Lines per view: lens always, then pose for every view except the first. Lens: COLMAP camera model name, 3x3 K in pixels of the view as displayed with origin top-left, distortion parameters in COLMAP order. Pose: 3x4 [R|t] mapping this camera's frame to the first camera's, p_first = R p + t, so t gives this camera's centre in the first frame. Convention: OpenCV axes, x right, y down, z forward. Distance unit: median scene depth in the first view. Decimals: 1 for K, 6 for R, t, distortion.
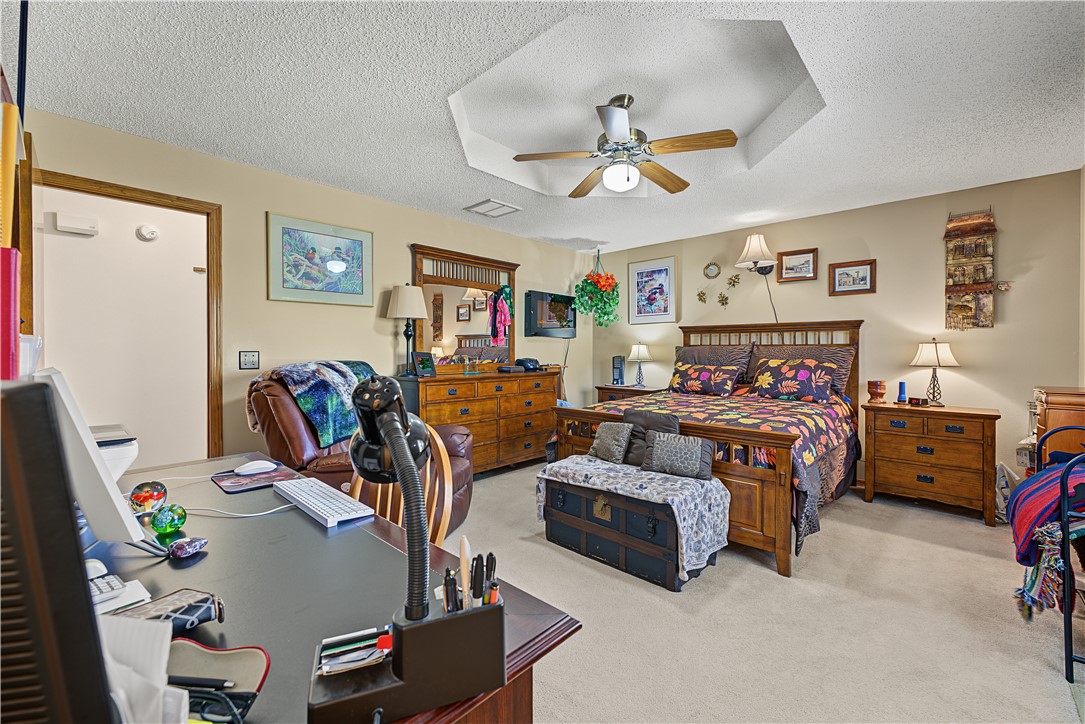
lens RADIAL K [[444.3, 0, 542.5], [0, 444.3, 362.0], [0, 0, 1]] dist [-0.000911, -0.000103]
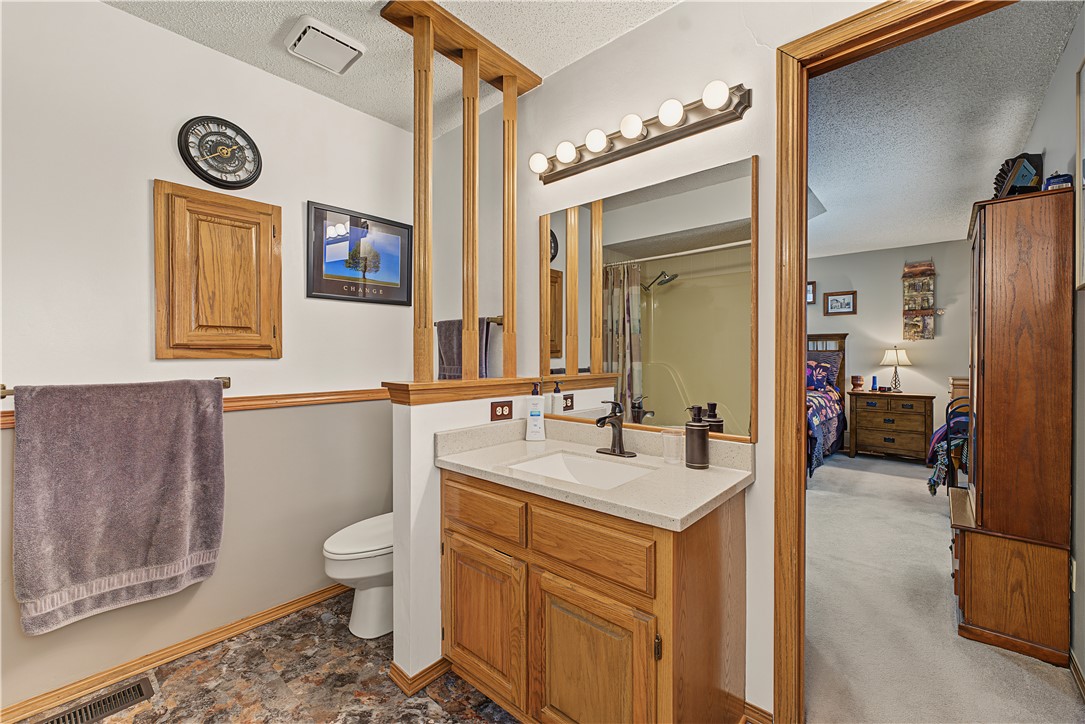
lens RADIAL K [[444.3, 0, 542.5], [0, 444.3, 362.0], [0, 0, 1]] dist [-0.000911, -0.000103]
pose [[0.999657, -0.000592, 0.026164, -0.325972], [0.000771, 0.999976, -0.006815, 0.007740], [-0.026160, 0.006833, 0.999634, -0.440067]]
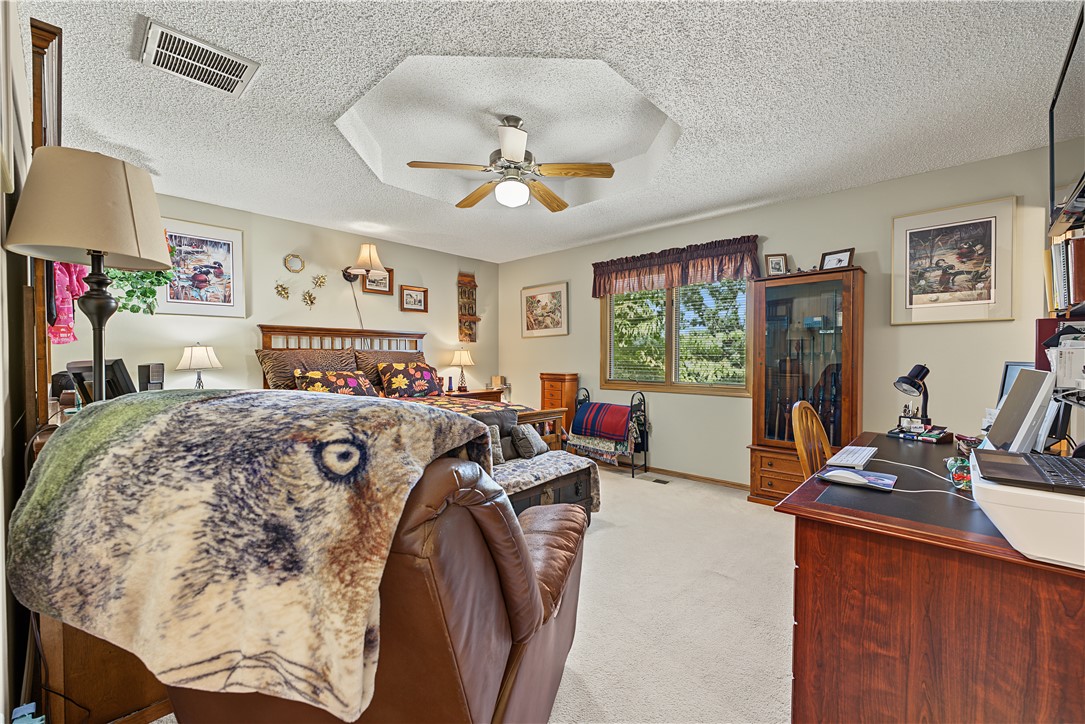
lens RADIAL K [[451.8, 0, 542.5], [0, 451.8, 362.0], [0, 0, 1]] dist [0.001773, 0.000039]
pose [[-0.000538, -0.011691, 0.999932, -0.701817], [0.023890, 0.999646, 0.011700, -0.014952], [-0.999714, 0.023895, -0.000259, 0.713559]]
